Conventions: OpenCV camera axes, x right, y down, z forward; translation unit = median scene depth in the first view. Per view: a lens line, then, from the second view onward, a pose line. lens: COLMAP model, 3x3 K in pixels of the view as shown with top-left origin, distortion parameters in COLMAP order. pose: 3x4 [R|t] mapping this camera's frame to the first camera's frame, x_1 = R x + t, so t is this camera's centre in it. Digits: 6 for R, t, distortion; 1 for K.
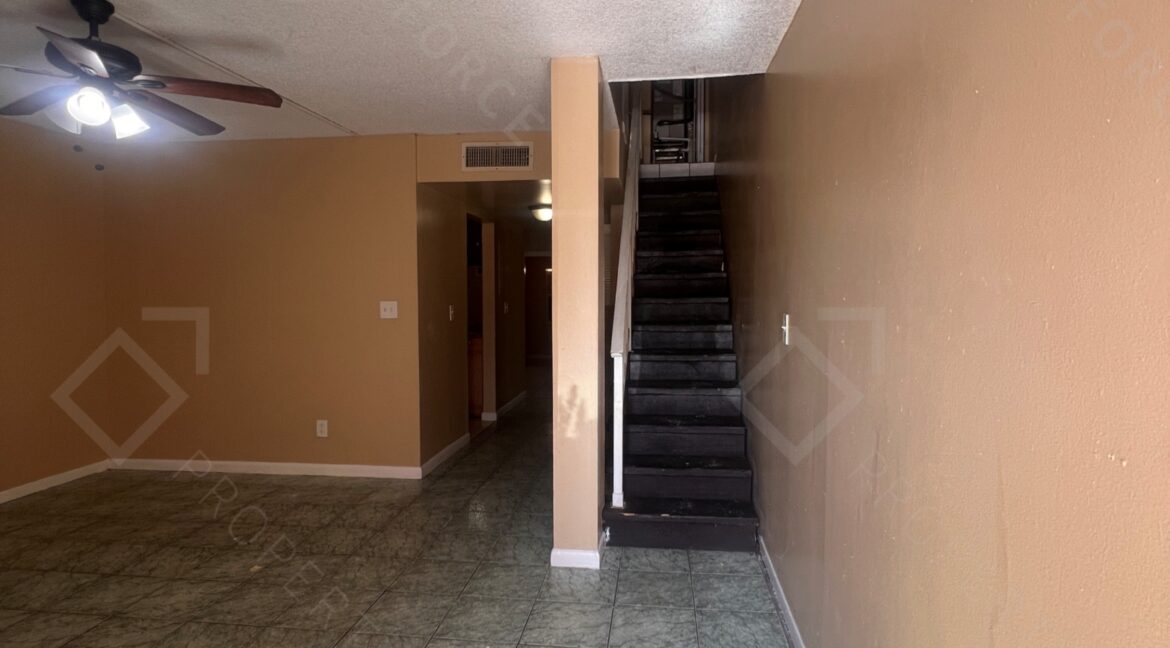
lens RADIAL K [[625.1, 0, 587.1], [0, 625.1, 321.9], [0, 0, 1]] dist [-0.003171, 0.000457]
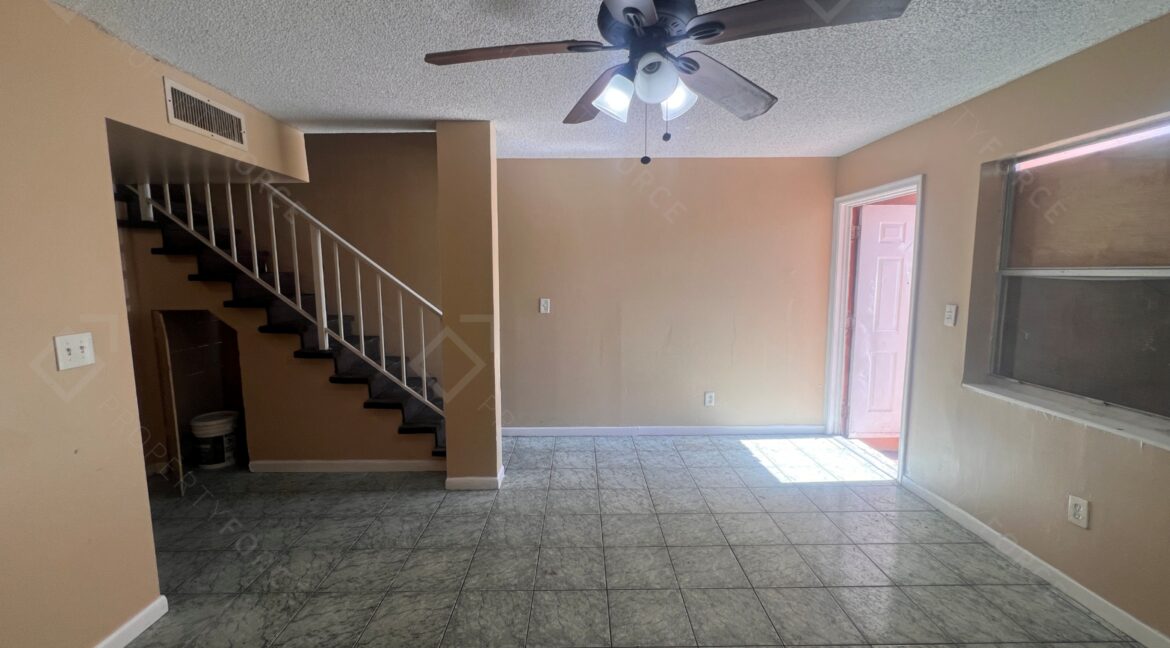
lens RADIAL K [[469.6, 0, 581.9], [0, 469.6, 321.9], [0, 0, 1]] dist [-0.001979, 0.000381]
pose [[-0.121203, -0.106327, 0.986917, -1.029722], [0.054367, 0.992043, 0.113556, -0.088062], [-0.991138, 0.067419, -0.114458, 0.865514]]
